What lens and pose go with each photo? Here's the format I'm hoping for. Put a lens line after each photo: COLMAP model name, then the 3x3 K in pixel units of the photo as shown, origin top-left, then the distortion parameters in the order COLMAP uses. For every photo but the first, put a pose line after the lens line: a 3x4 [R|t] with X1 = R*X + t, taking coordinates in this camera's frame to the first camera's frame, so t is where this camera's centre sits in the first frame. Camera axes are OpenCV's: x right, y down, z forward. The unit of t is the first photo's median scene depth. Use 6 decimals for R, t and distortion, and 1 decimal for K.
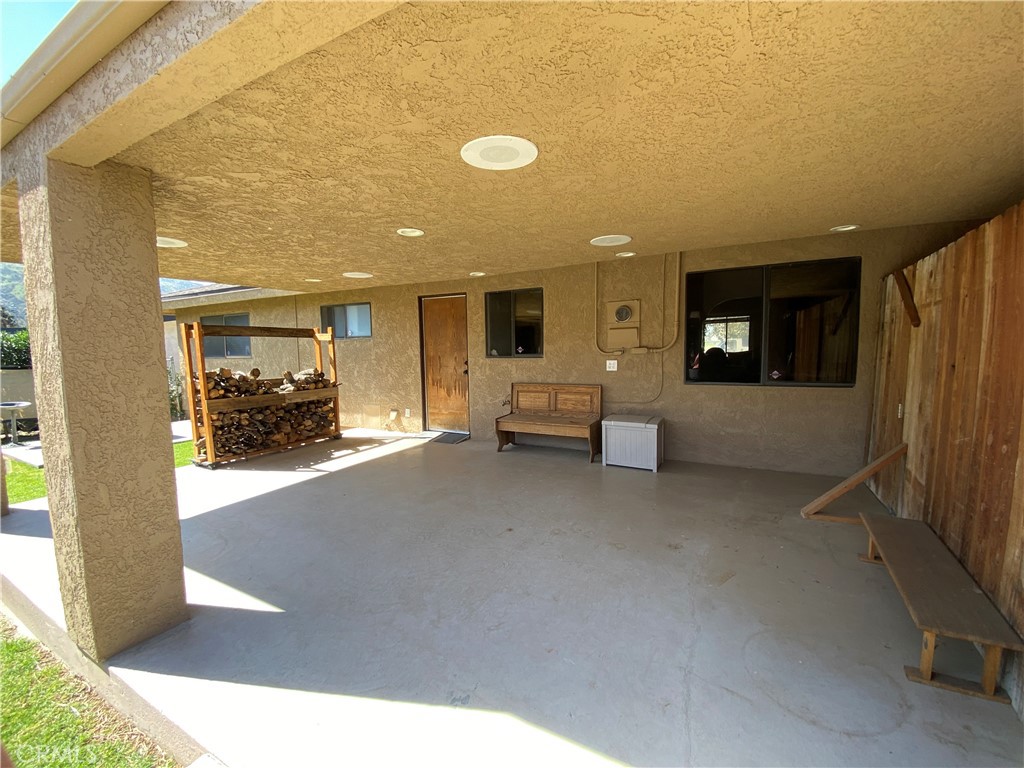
lens RADIAL K [[424.1, 0, 512.0], [0, 424.1, 384.0], [0, 0, 1]] dist [-0.000680, -0.000088]
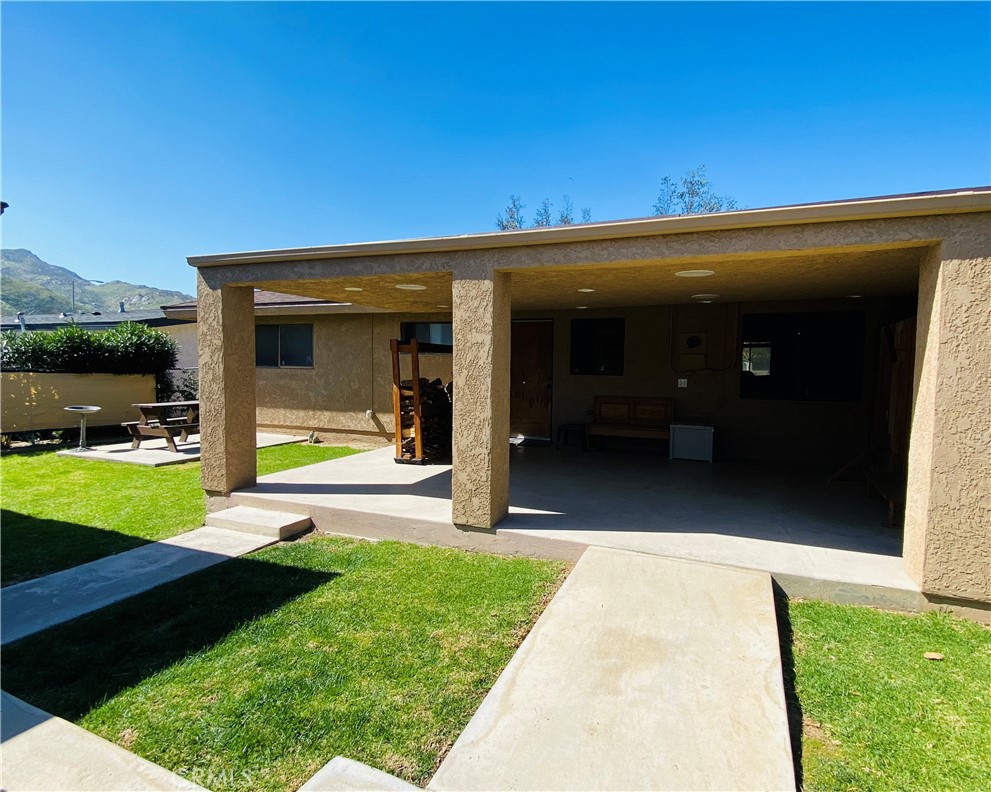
lens RADIAL K [[522.4, 0, 527.3], [0, 522.4, 397.4], [0, 0, 1]] dist [0.002443, 0.000460]
pose [[0.993834, 0.022861, 0.108493, -0.357791], [-0.020251, 0.999480, -0.025102, 0.043359], [-0.109010, 0.022750, 0.993780, -0.450519]]
